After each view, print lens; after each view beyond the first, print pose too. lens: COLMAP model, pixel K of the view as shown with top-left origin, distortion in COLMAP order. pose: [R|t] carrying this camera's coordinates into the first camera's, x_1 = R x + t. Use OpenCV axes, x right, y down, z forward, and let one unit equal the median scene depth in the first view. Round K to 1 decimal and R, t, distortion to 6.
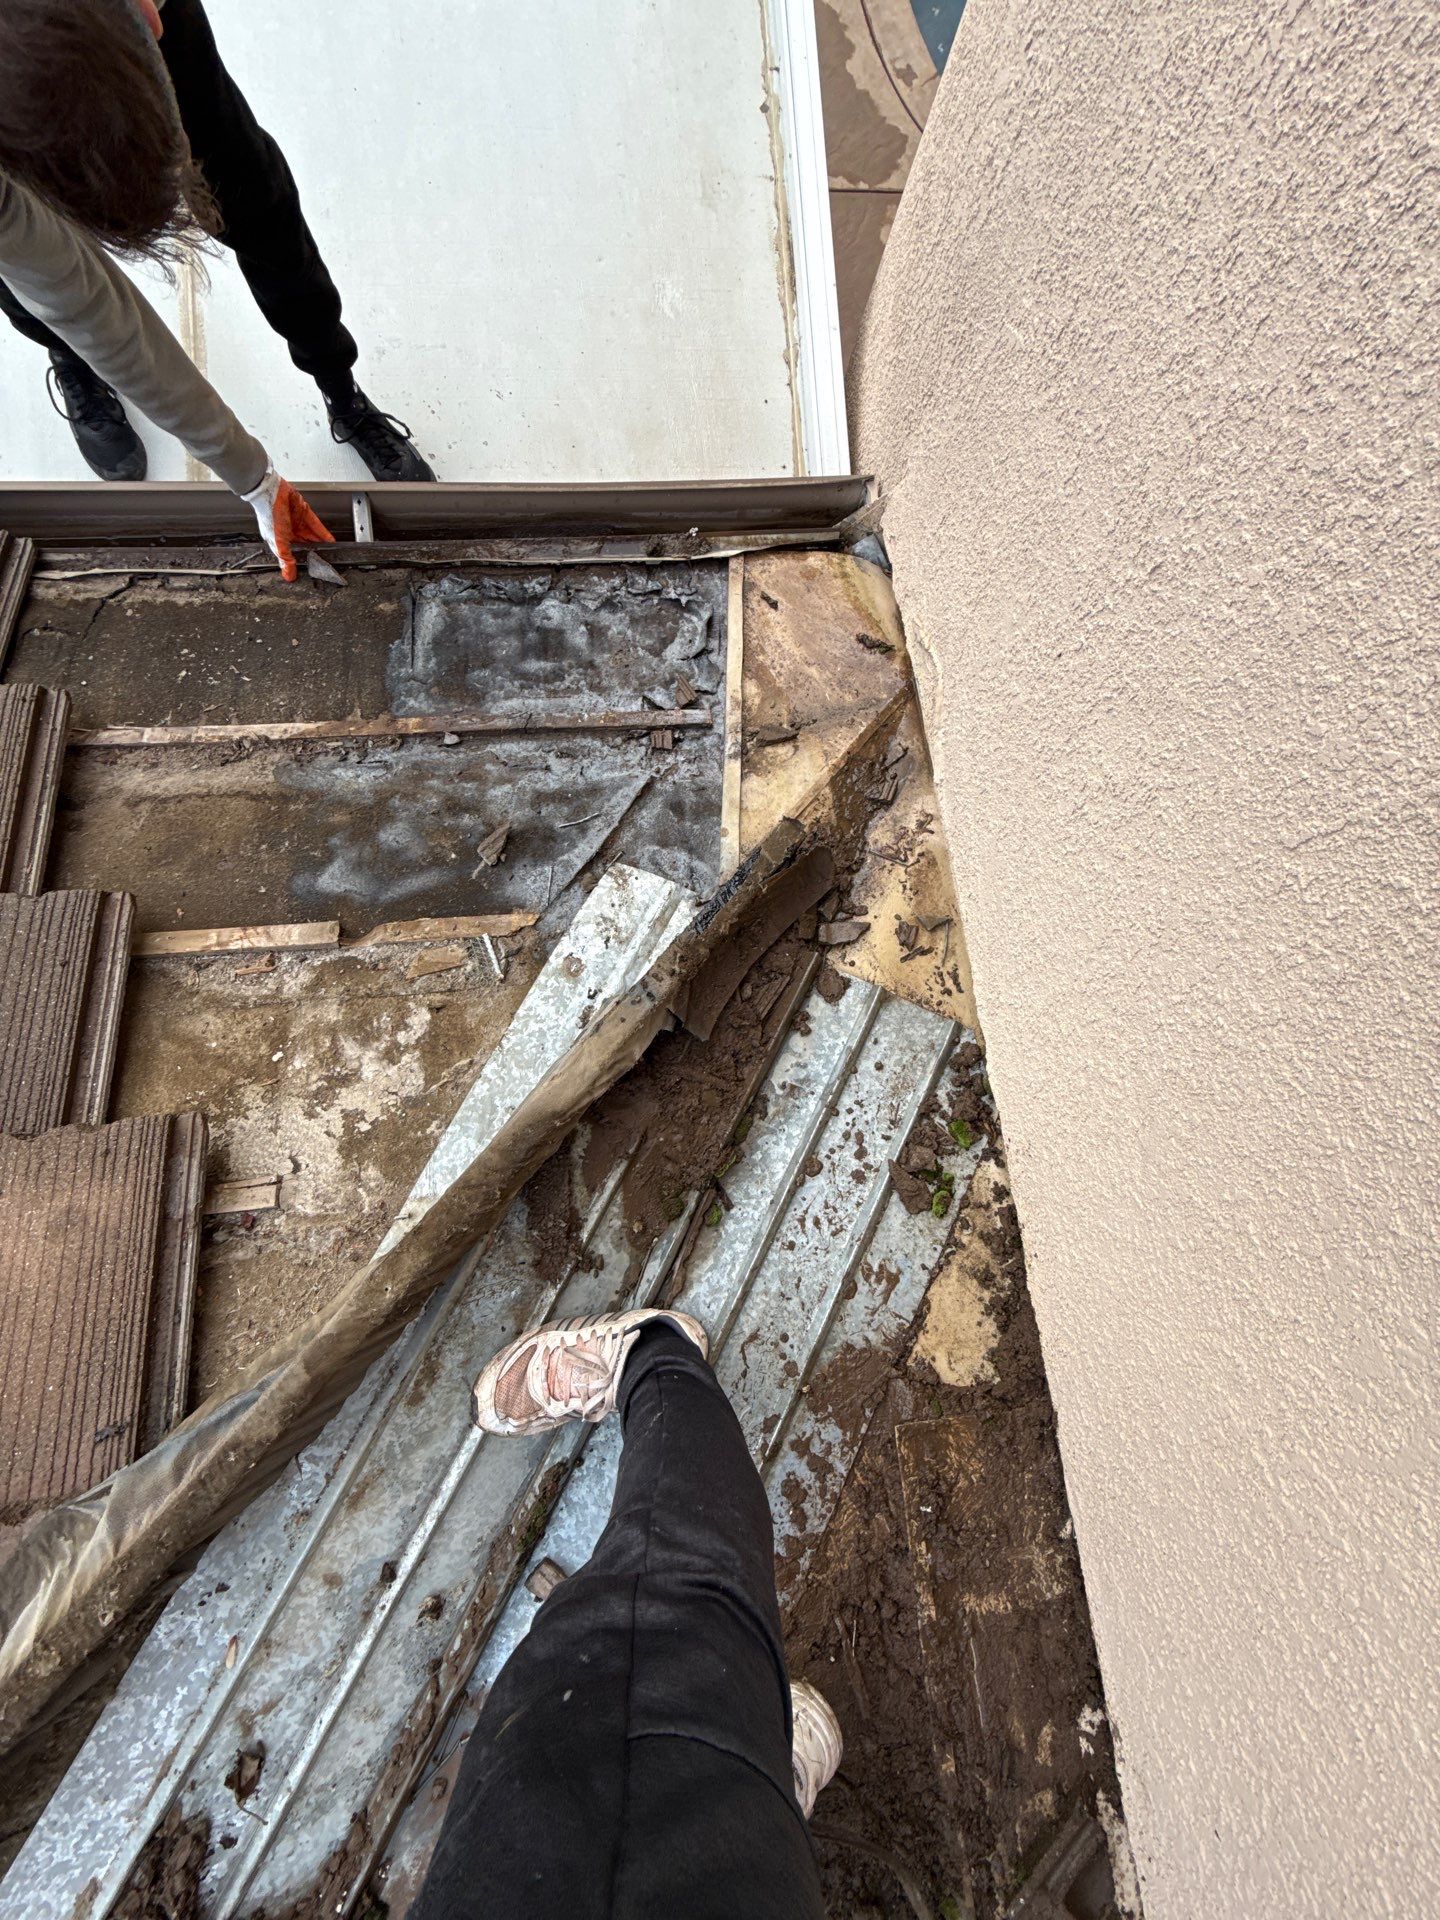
lens RADIAL K [[764.1, 0, 720.2], [0, 764.1, 958.1], [0, 0, 1]] dist [0.001421, -0.000478]
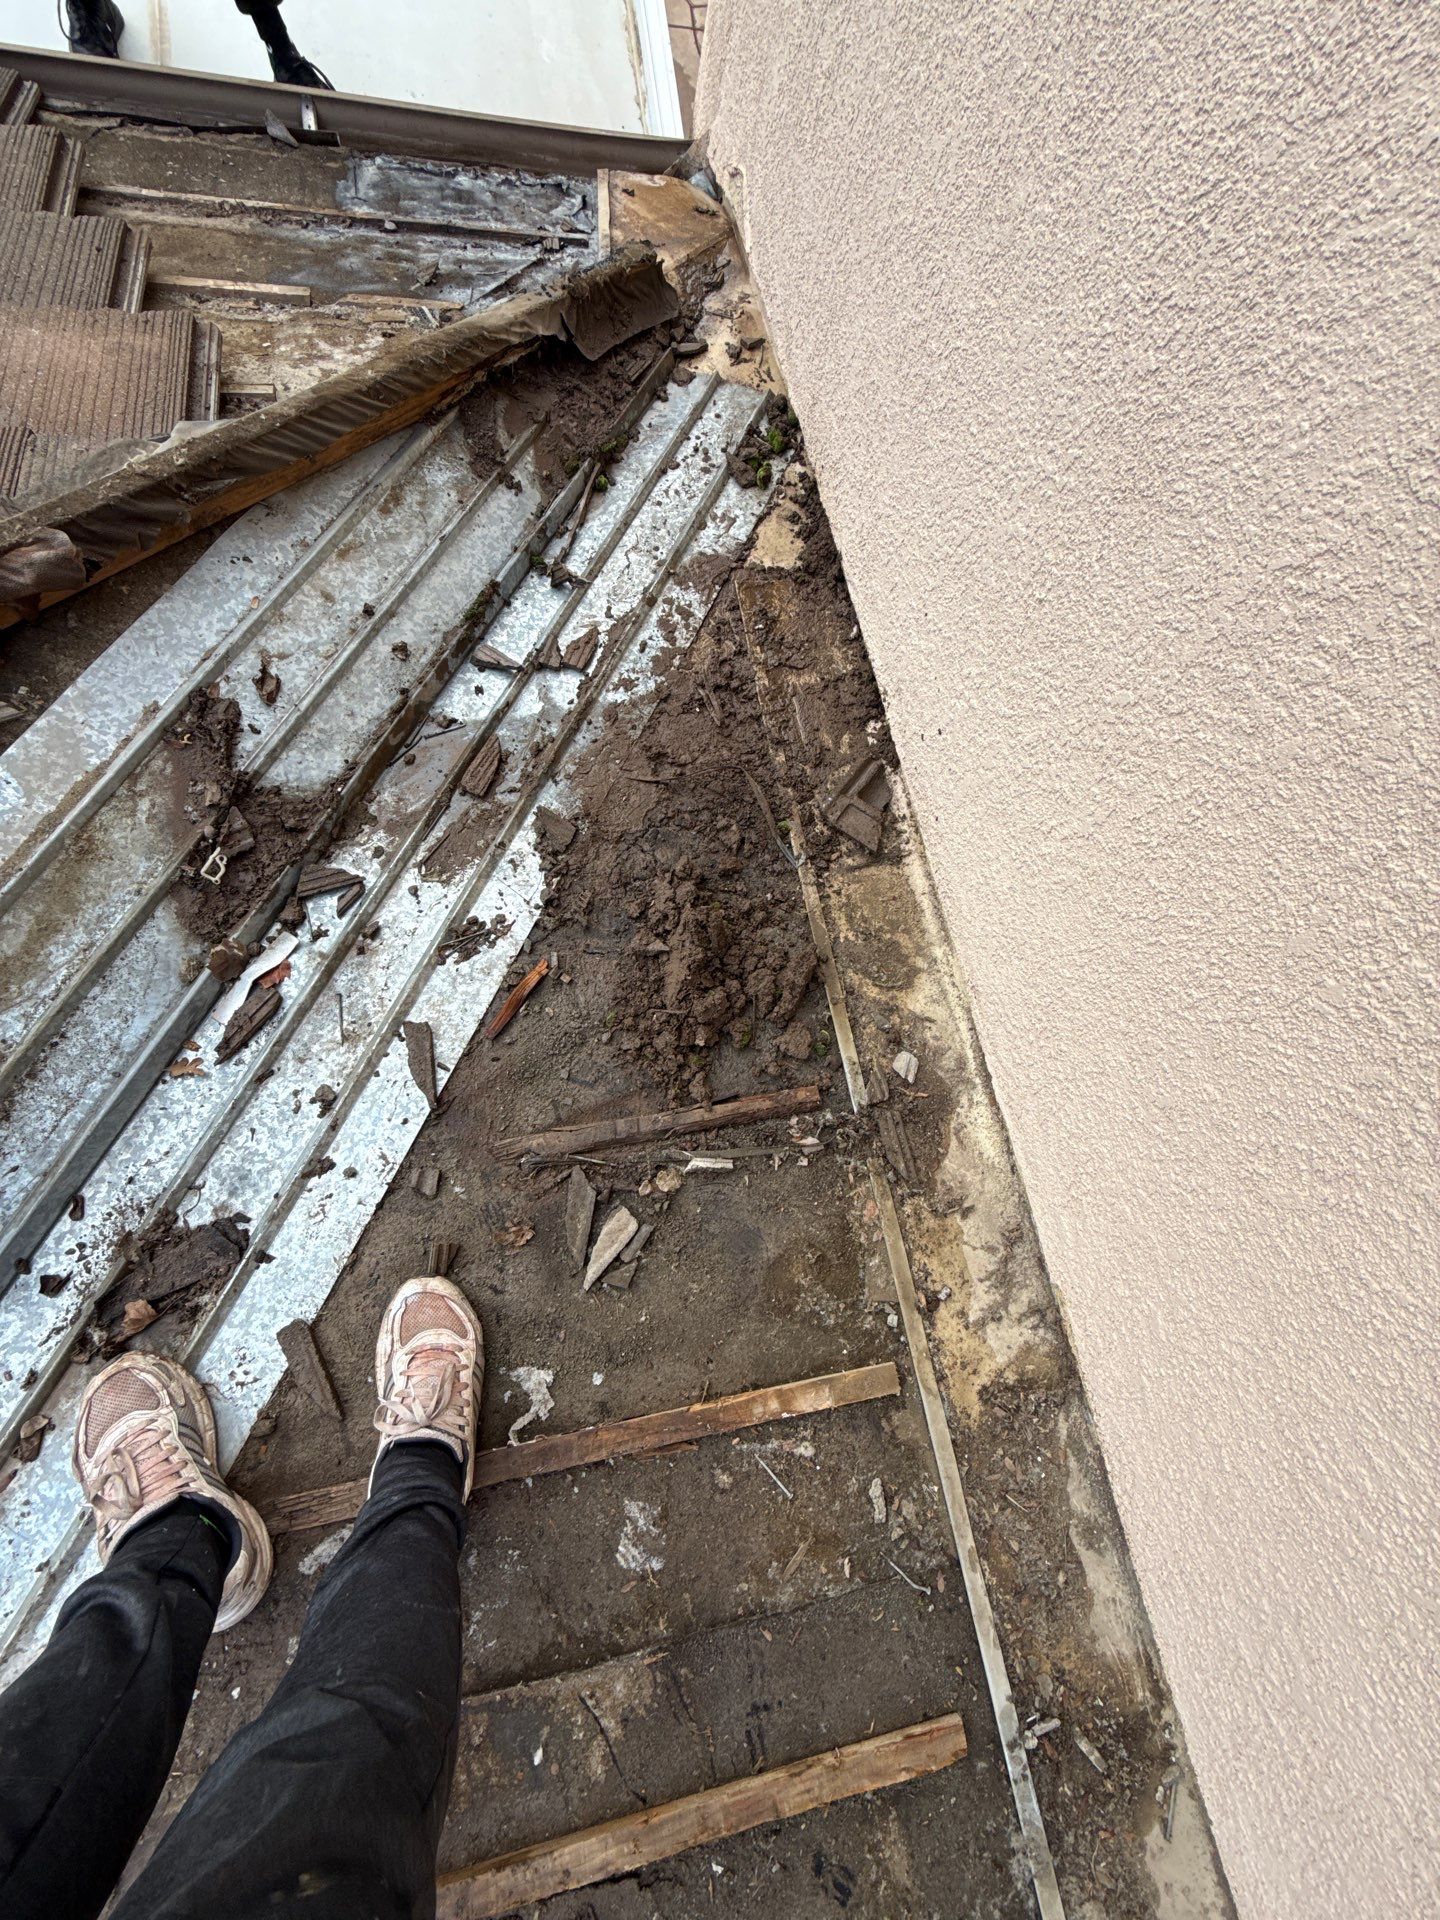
lens RADIAL K [[764.1, 0, 716.4], [0, 764.1, 963.2], [0, 0, 1]] dist [0.001421, -0.000478]
pose [[0.991250, -0.043594, 0.124589, -0.012547], [0.054551, 0.994806, -0.085934, 1.313431], [-0.120196, 0.091978, 0.988480, -0.305529]]
